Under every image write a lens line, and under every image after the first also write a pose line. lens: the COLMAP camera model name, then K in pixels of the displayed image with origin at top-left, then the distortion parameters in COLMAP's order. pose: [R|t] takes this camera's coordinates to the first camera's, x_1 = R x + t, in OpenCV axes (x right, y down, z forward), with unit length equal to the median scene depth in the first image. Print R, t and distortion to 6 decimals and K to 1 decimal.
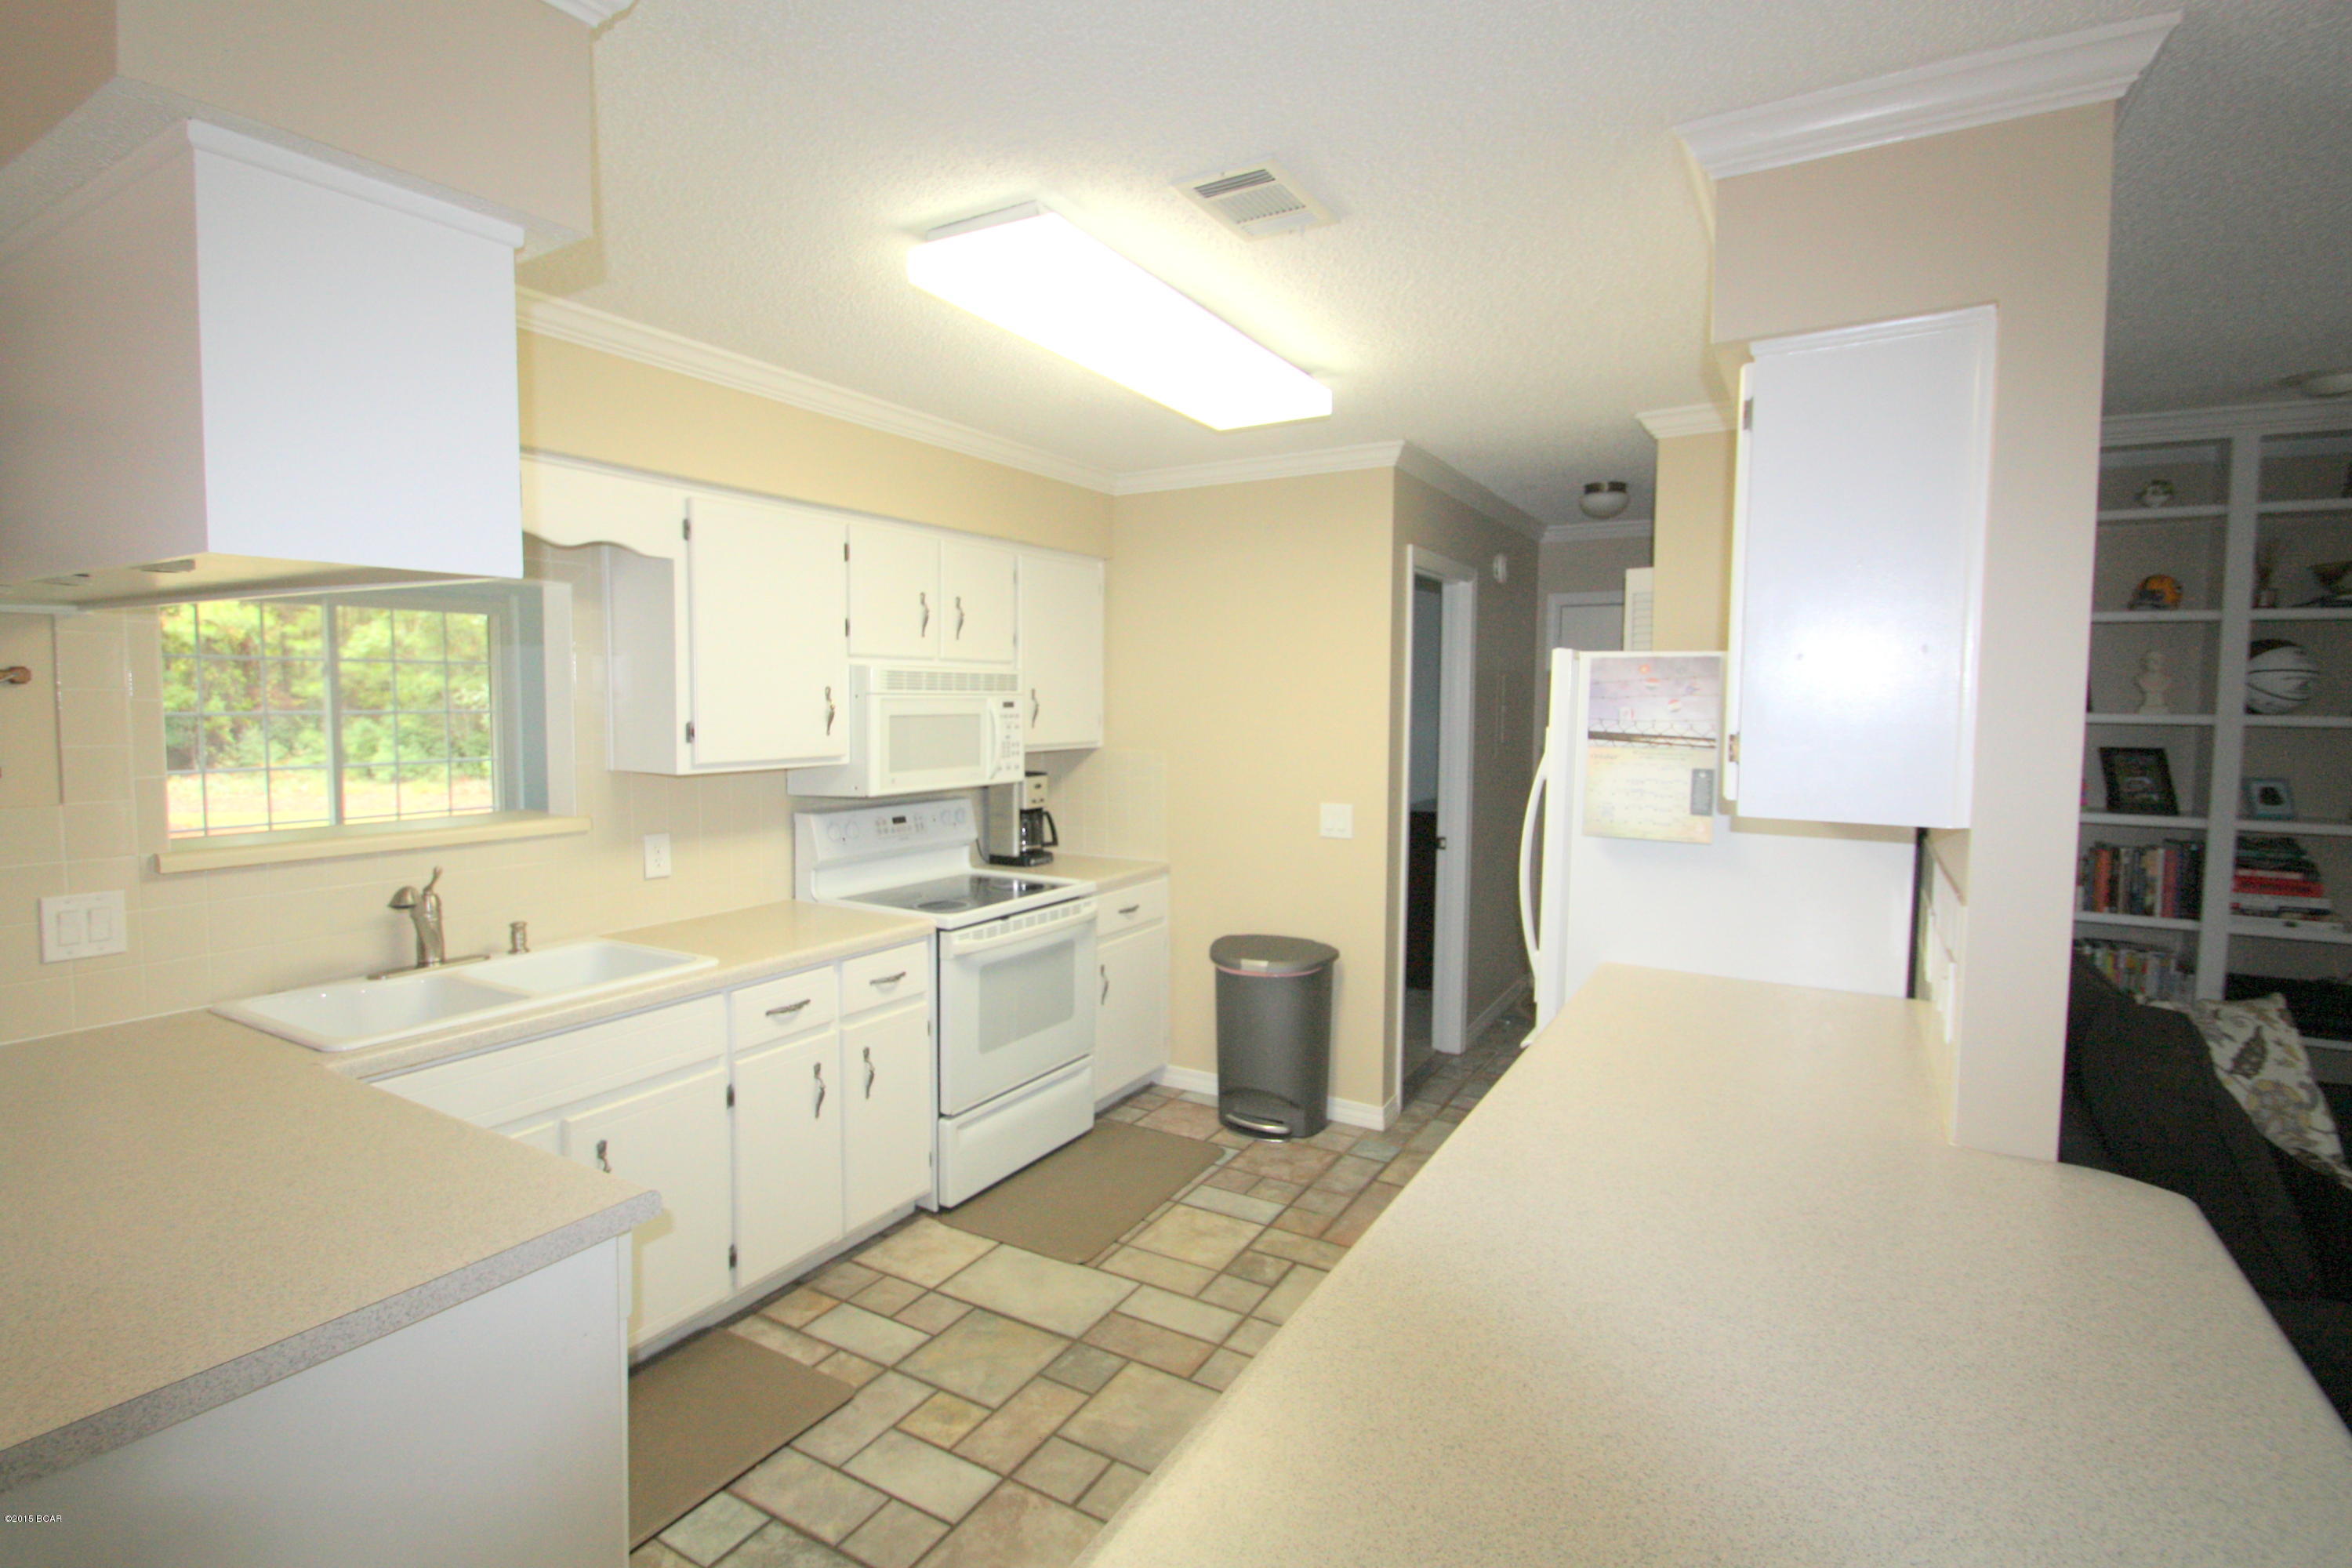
lens RADIAL K [[1118.6, 0, 1184.3], [0, 1118.6, 764.1], [0, 0, 1]] dist [0.002982, -0.000307]
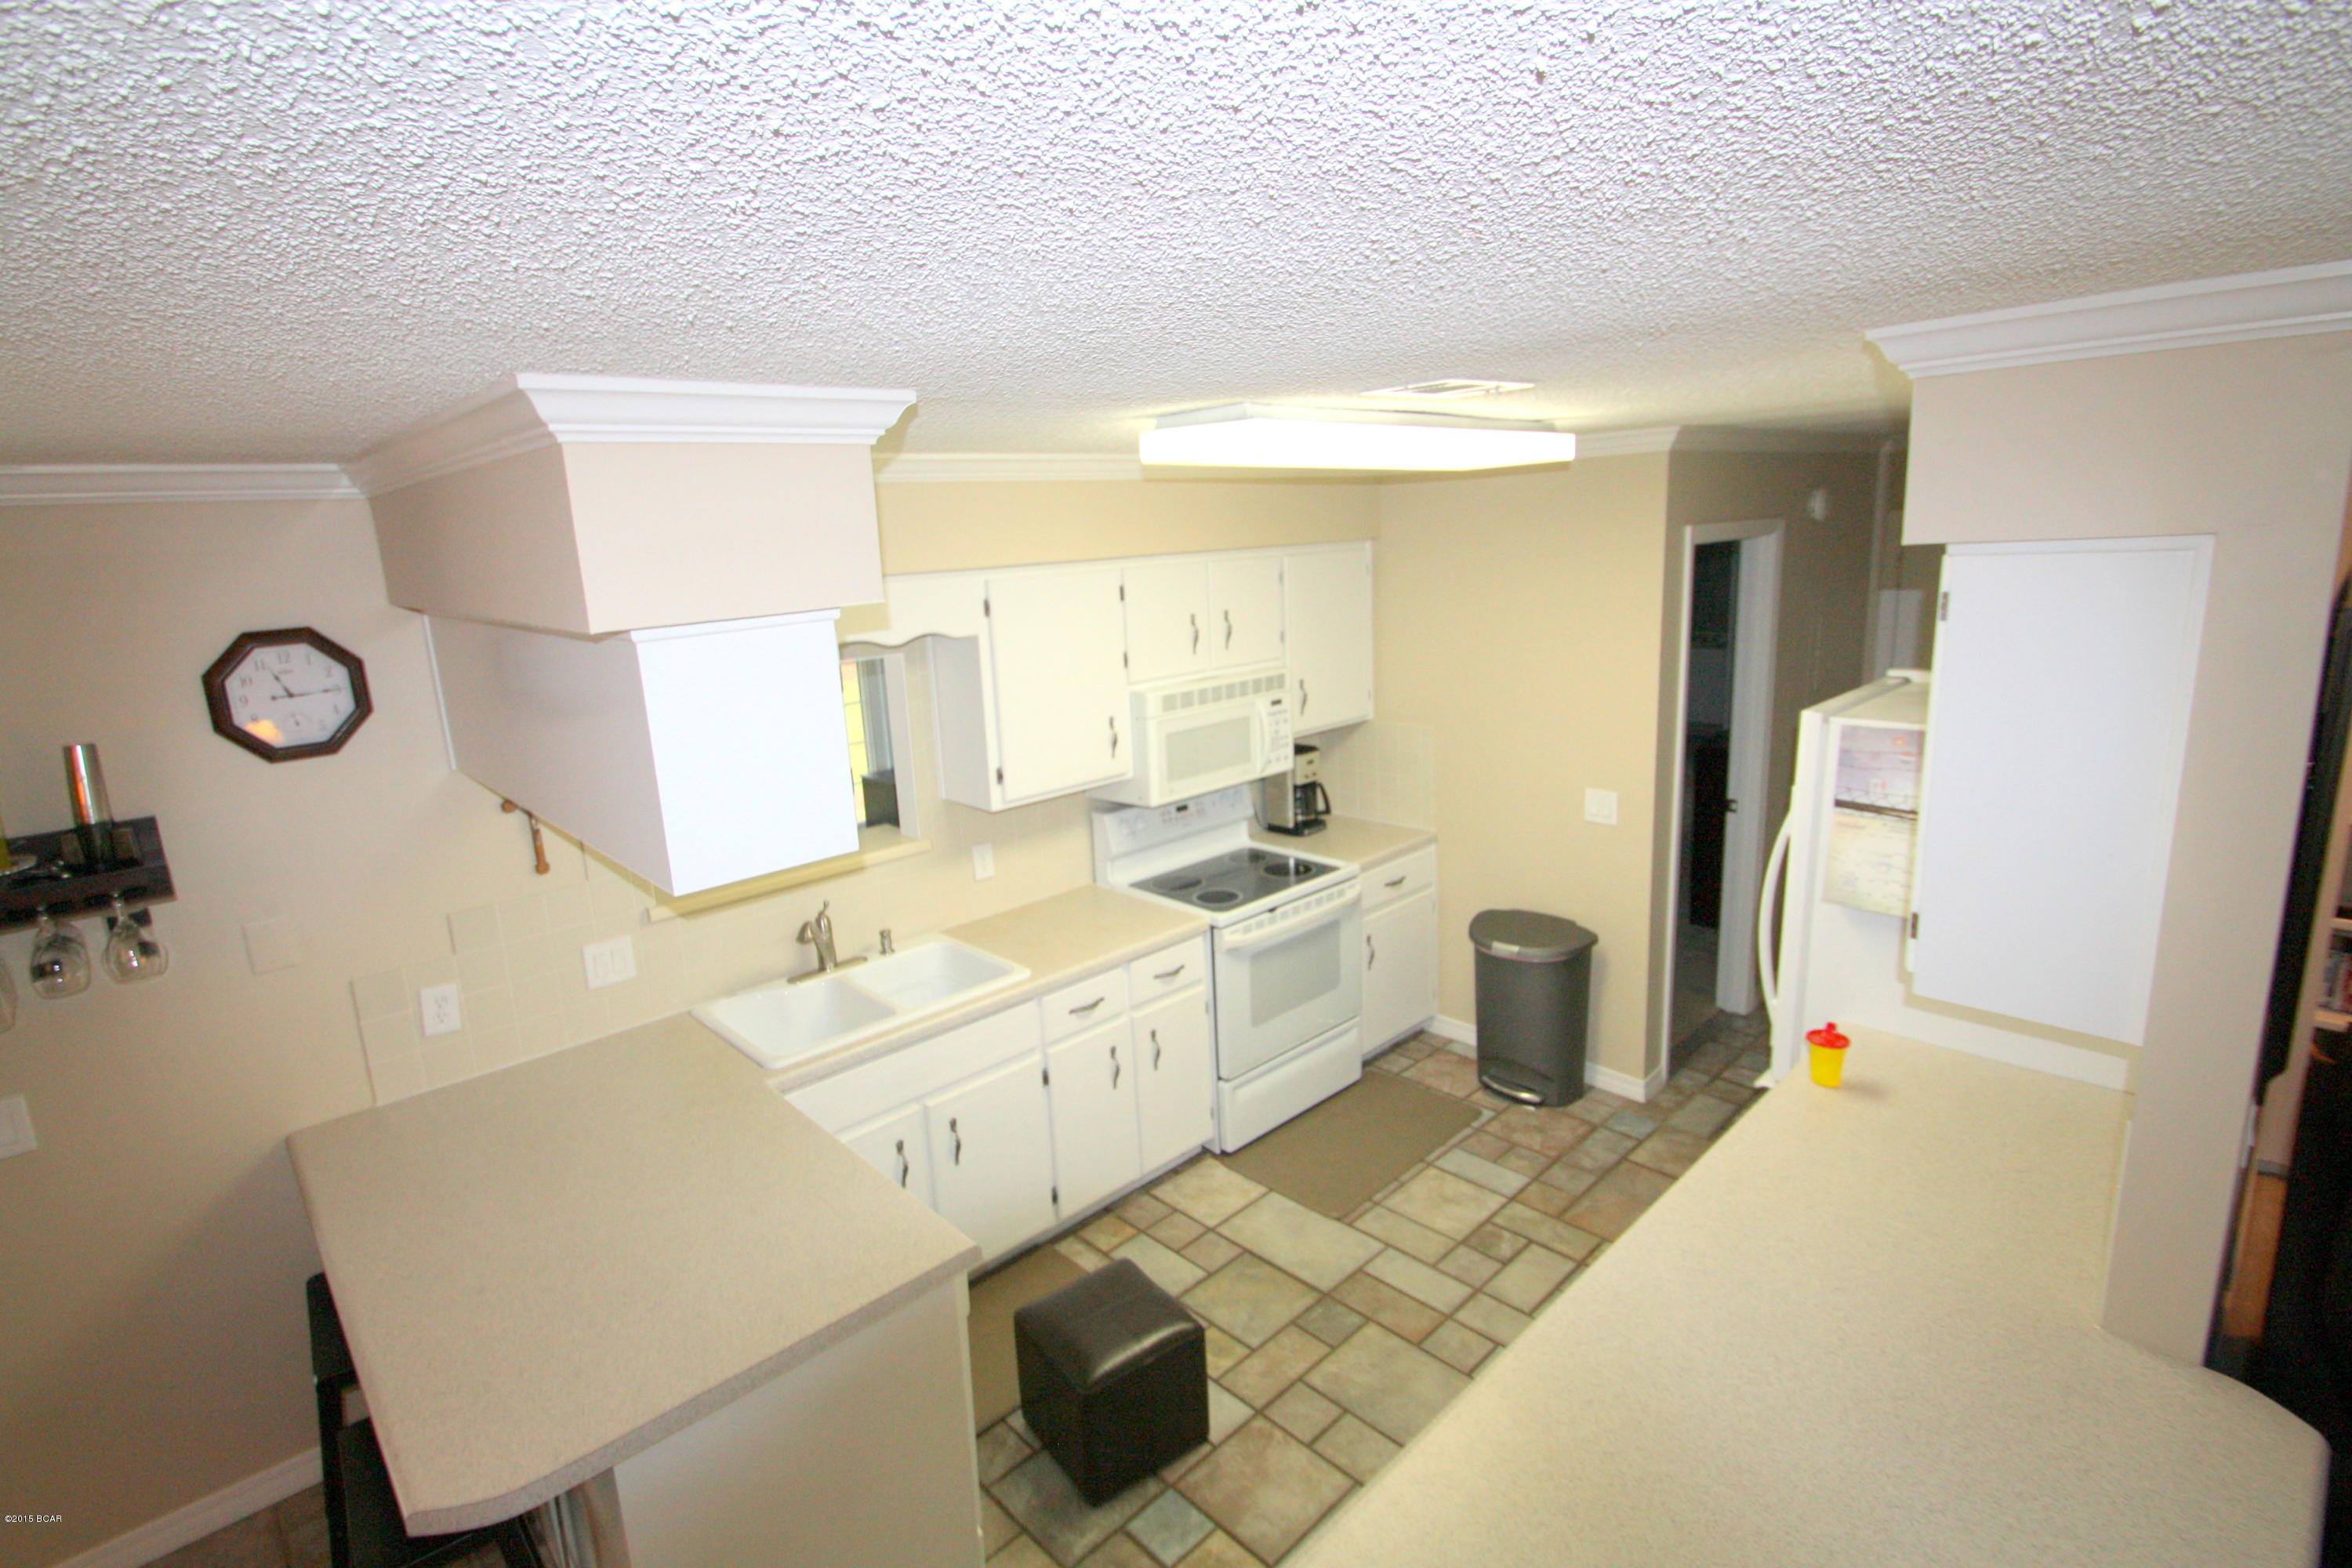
lens RADIAL K [[1118.6, 0, 1175.7], [0, 1118.6, 786.3], [0, 0, 1]] dist [0.002982, -0.000307]
pose [[0.958352, 0.008892, -0.285451, 0.069135], [0.035668, 0.987962, 0.150525, -0.164331], [0.283353, -0.154438, 0.946499, -0.070640]]
